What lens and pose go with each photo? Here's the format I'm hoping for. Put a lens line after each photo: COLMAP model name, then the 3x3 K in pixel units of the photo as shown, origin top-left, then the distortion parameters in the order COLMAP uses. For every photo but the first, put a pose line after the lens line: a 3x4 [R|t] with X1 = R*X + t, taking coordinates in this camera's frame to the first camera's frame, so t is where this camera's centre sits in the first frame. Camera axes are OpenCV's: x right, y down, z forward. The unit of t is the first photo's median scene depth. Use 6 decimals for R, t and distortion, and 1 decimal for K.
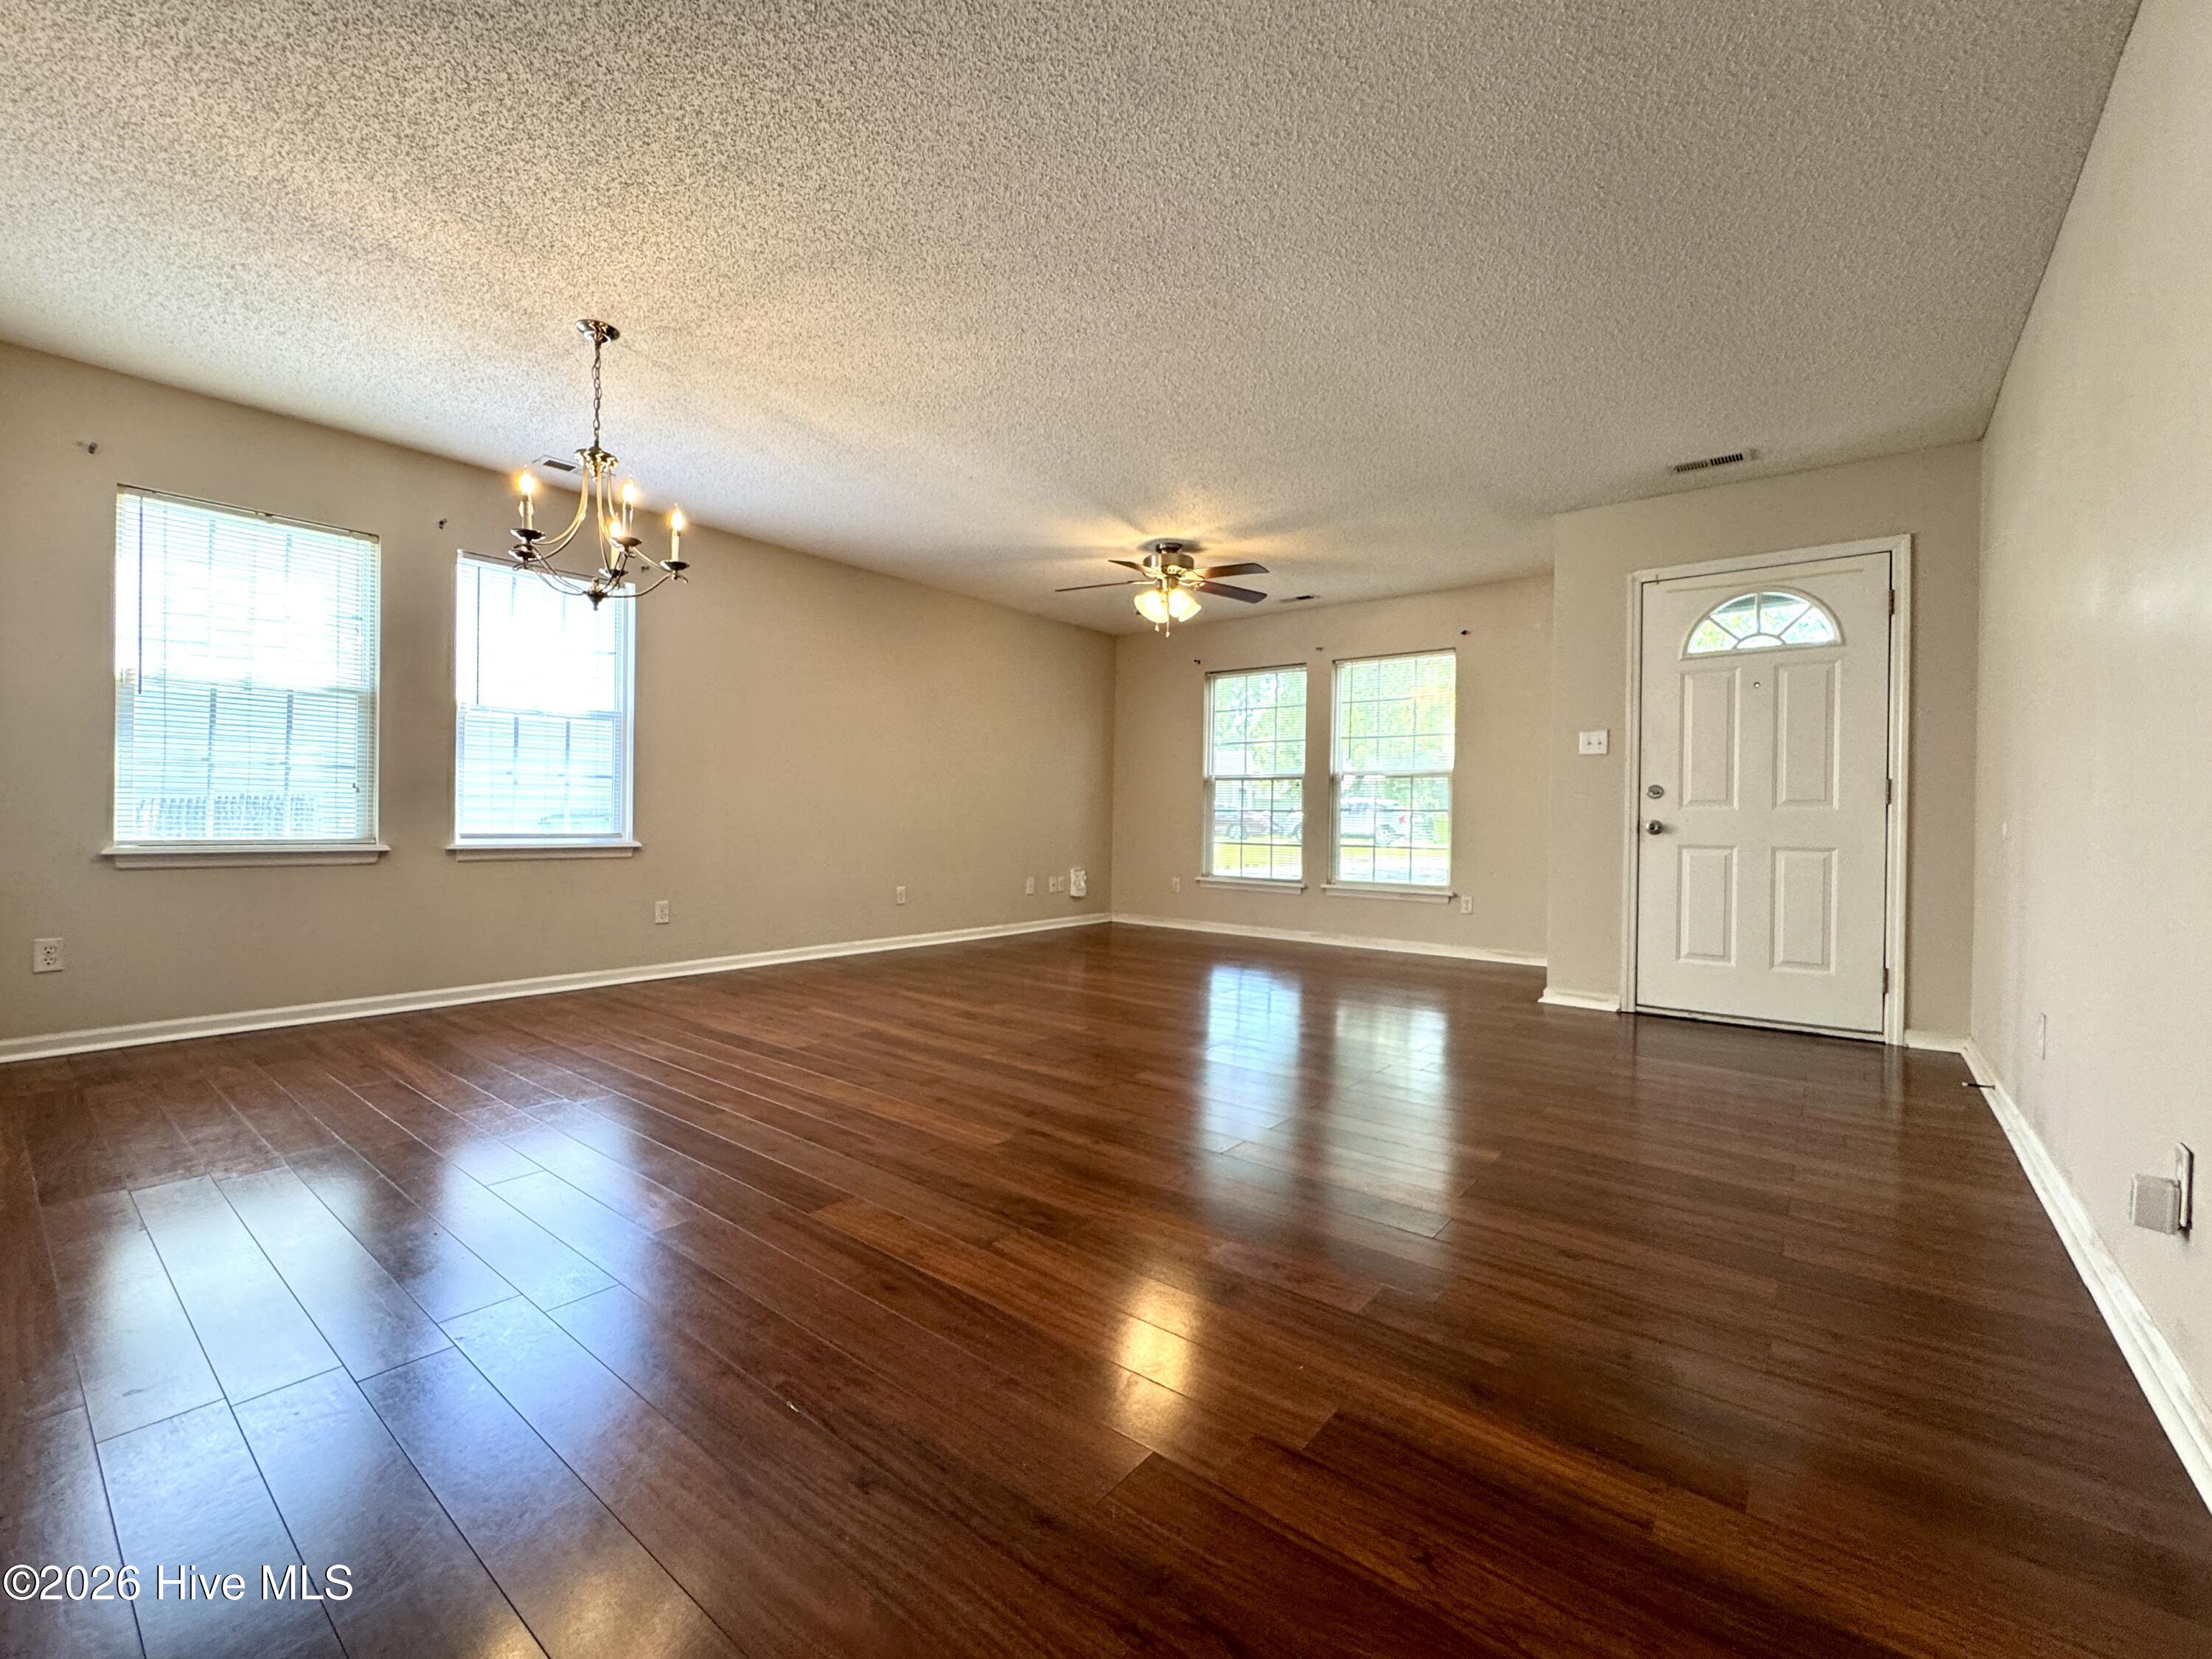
lens RADIAL K [[887.2, 0, 1105.2], [0, 887.2, 839.4], [0, 0, 1]] dist [-0.005682, 0.000044]
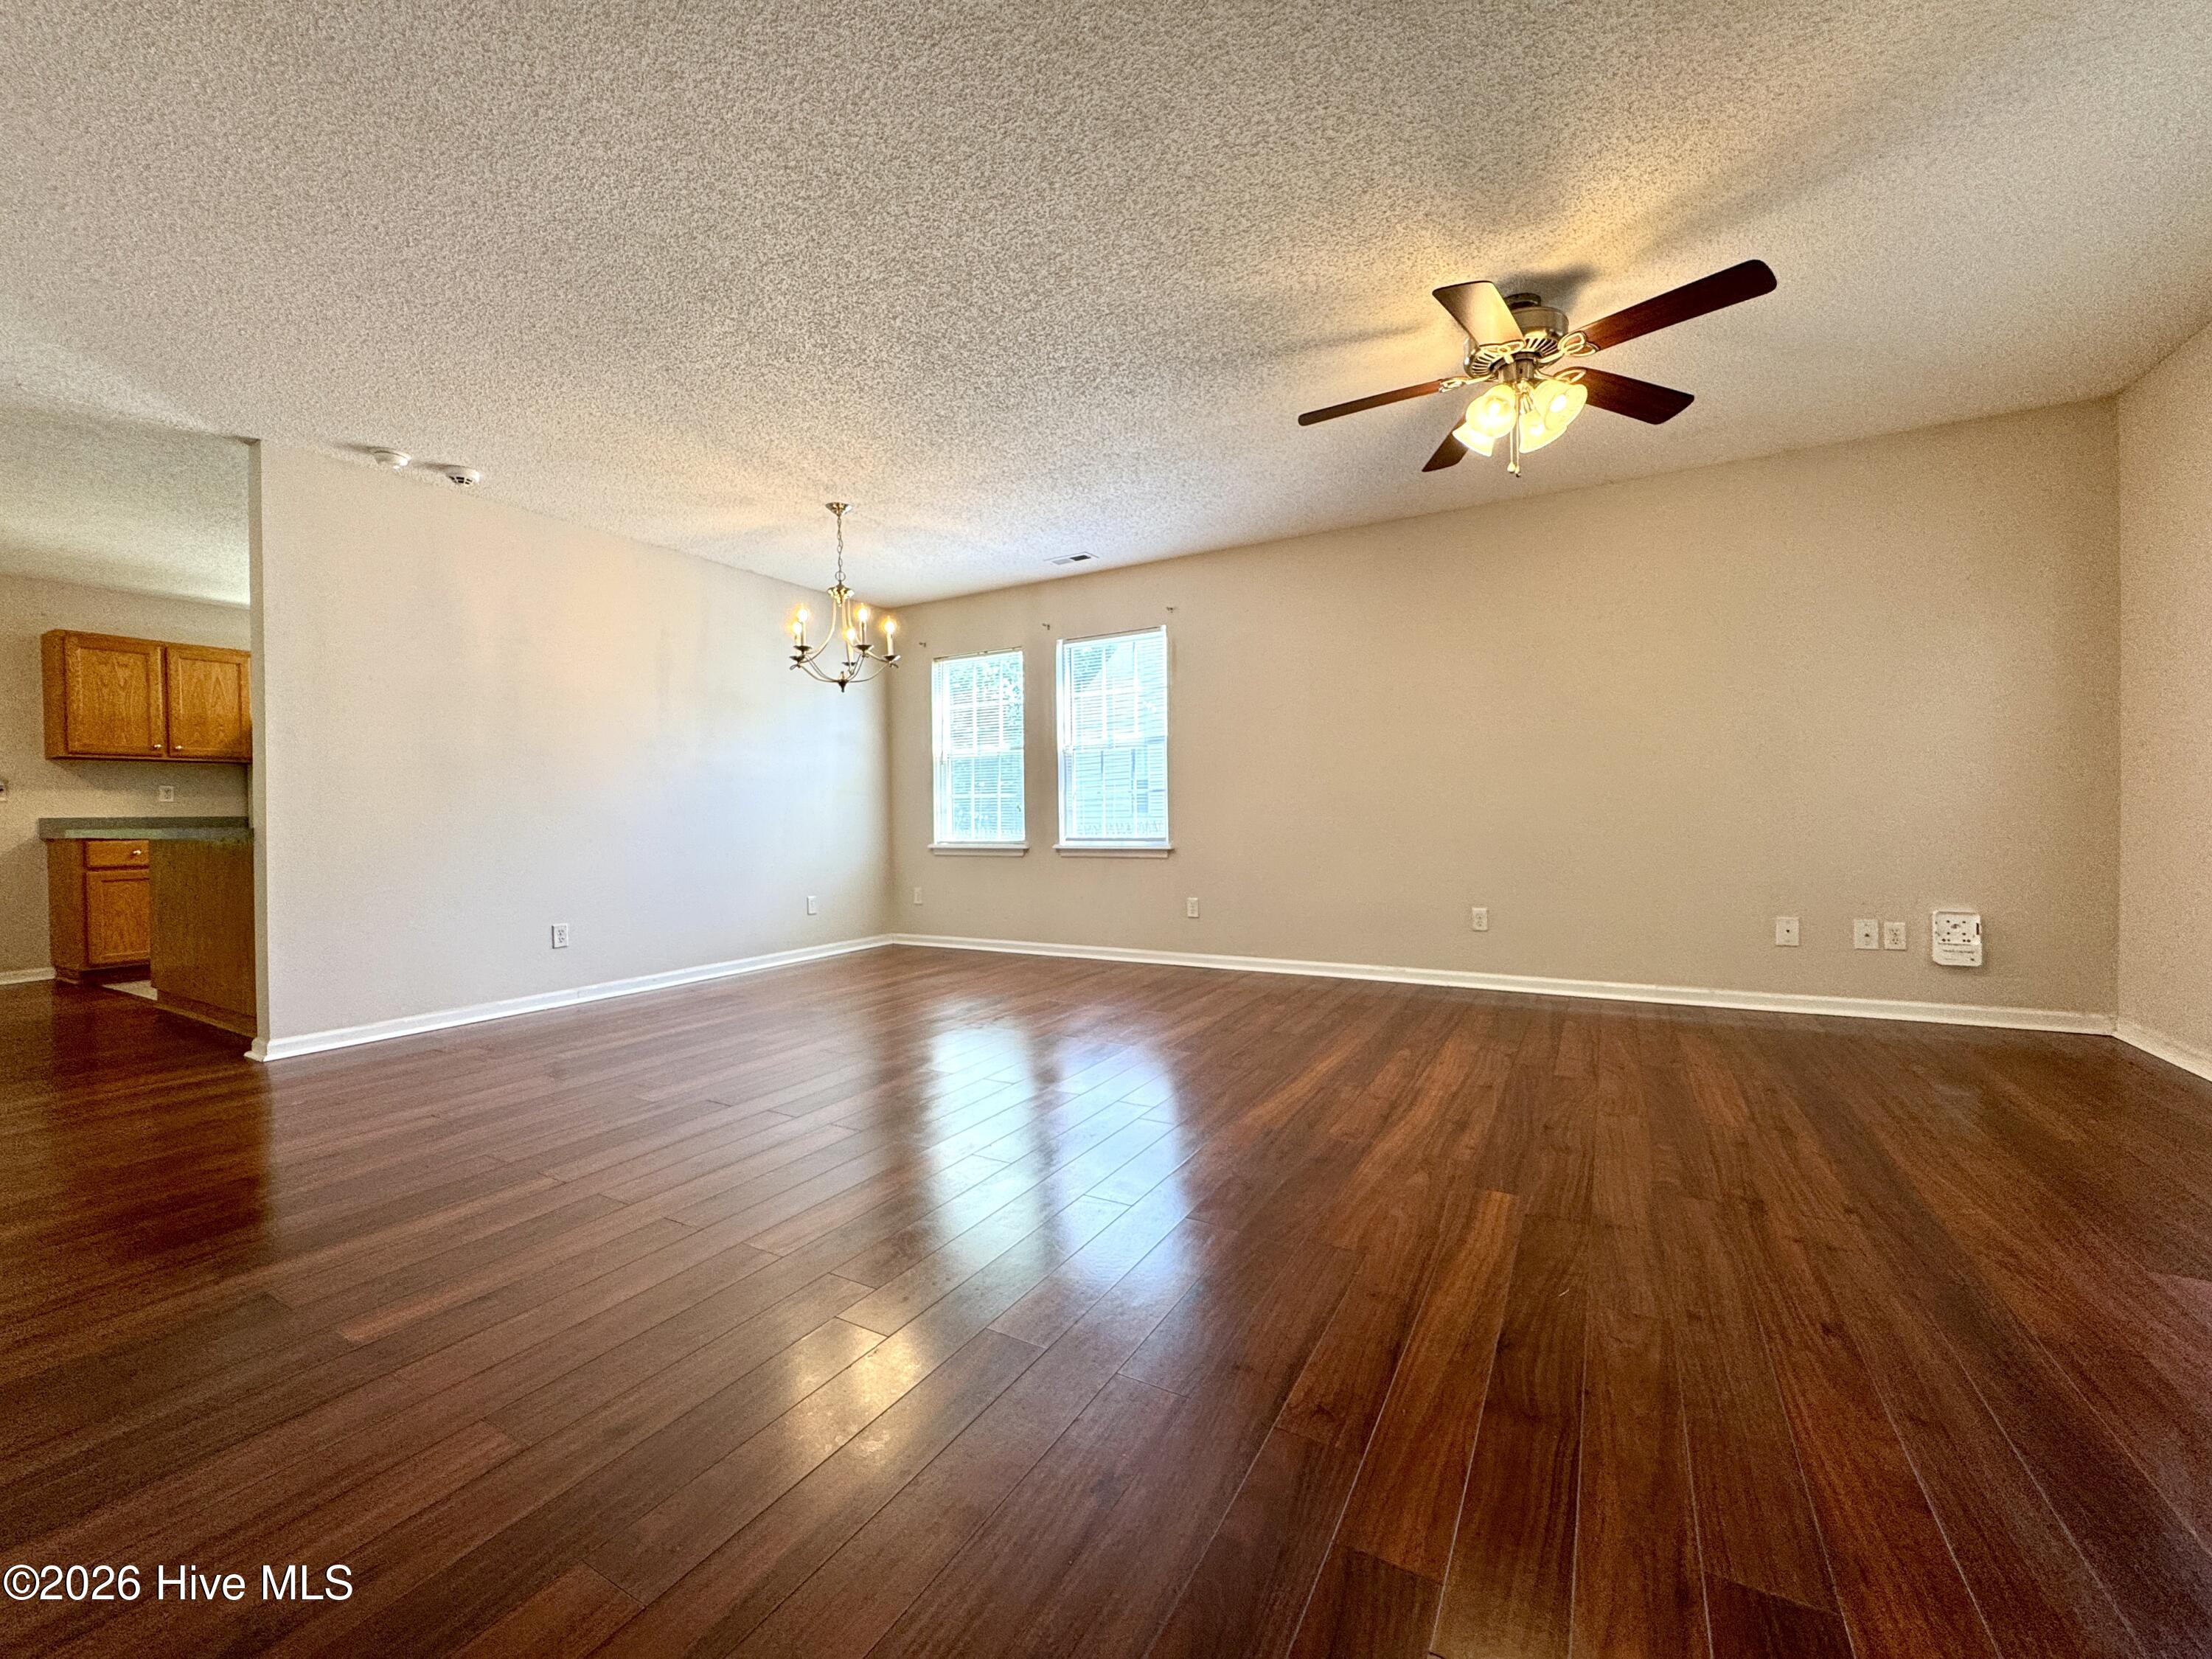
lens RADIAL K [[887.2, 0, 1103.2], [0, 887.2, 831.7], [0, 0, 1]] dist [-0.005682, 0.000044]
pose [[0.163579, -0.000183, -0.986530, 0.629837], [-0.003242, 0.999994, -0.000723, -0.013751], [0.986525, 0.003316, 0.163577, 0.756111]]
